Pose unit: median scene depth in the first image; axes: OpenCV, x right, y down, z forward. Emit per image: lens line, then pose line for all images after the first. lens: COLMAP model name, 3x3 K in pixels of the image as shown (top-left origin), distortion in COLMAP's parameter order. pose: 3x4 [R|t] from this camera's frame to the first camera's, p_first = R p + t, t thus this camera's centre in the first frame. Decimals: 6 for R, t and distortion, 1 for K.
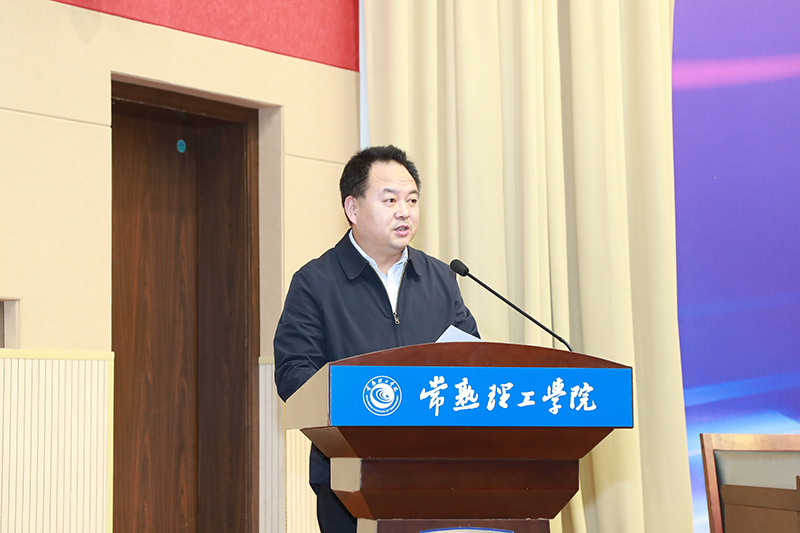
lens RADIAL K [[1694.0, 0, 400.0], [0, 1694.0, 266.5], [0, 0, 1]] dist [0.337123, 0.086881]
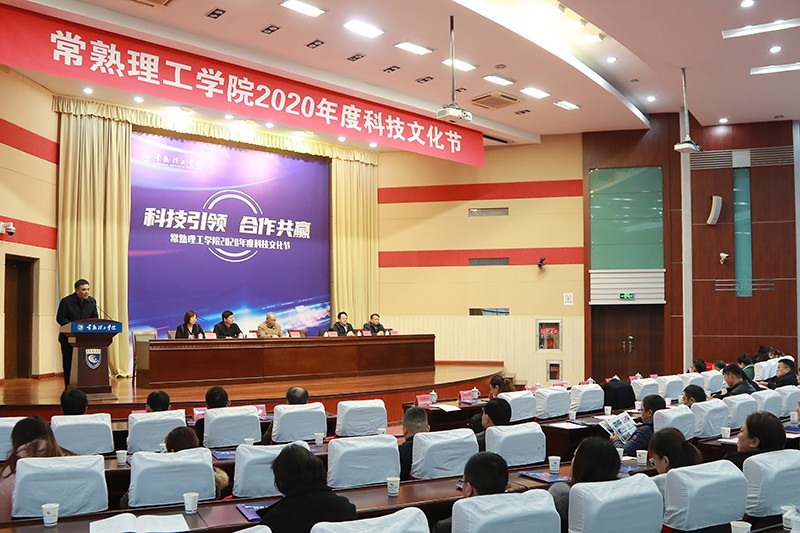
lens RADIAL K [[967.7, 0, 400.4], [0, 967.7, 288.1], [0, 0, 1]] dist [-0.028082, 0.011327]
pose [[0.905390, 0.033226, 0.423278, -0.432914], [-0.059781, 0.996978, 0.049611, -0.298910], [-0.420351, -0.070222, 0.904640, -2.556894]]
